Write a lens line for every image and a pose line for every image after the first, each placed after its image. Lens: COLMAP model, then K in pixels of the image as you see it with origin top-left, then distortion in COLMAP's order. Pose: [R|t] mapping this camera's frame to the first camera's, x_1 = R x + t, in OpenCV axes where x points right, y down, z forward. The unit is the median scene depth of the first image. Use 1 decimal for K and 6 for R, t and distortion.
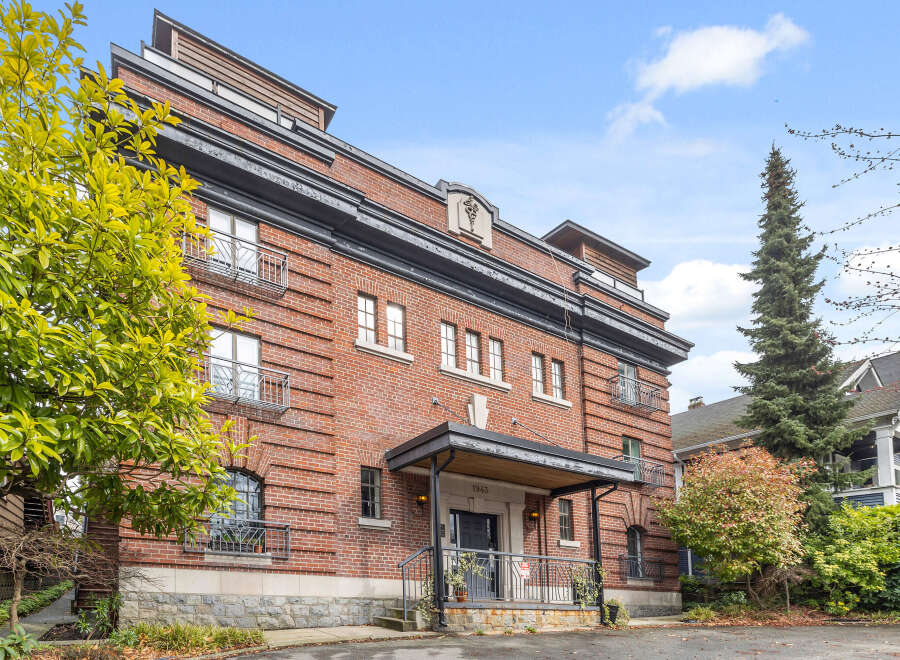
lens RADIAL K [[424.1, 0, 450.0], [0, 424.1, 314.4], [0, 0, 1]] dist [-0.013158, 0.000544]
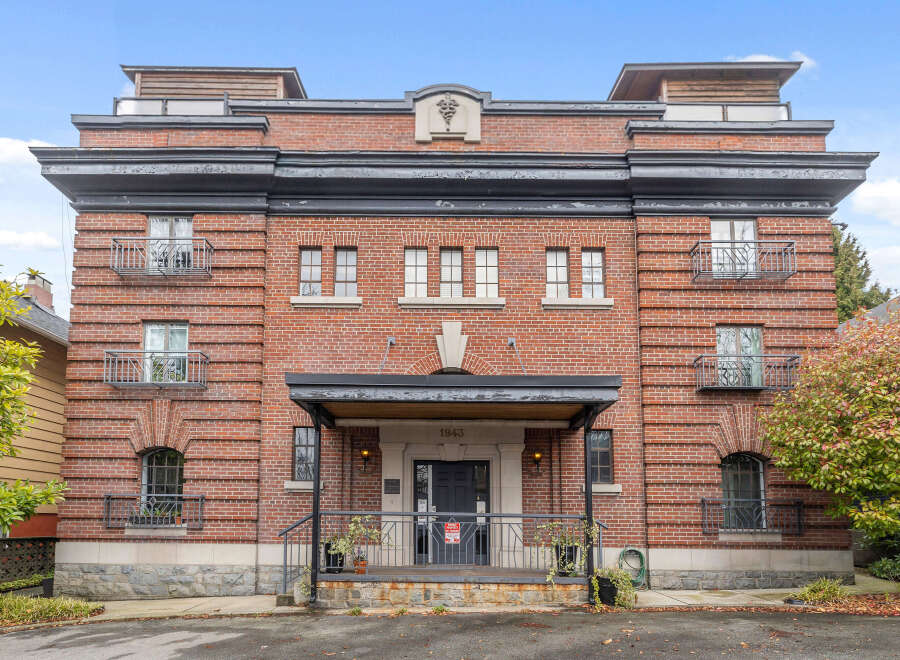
lens RADIAL K [[454.5, 0, 450.1], [0, 454.5, 305.4], [0, 0, 1]] dist [-0.006054, -0.001794]
pose [[0.854564, -0.268743, -0.444407, 0.498201], [0.299307, 0.954156, -0.001452, 0.176482], [0.424424, -0.131773, 0.895824, 0.251545]]
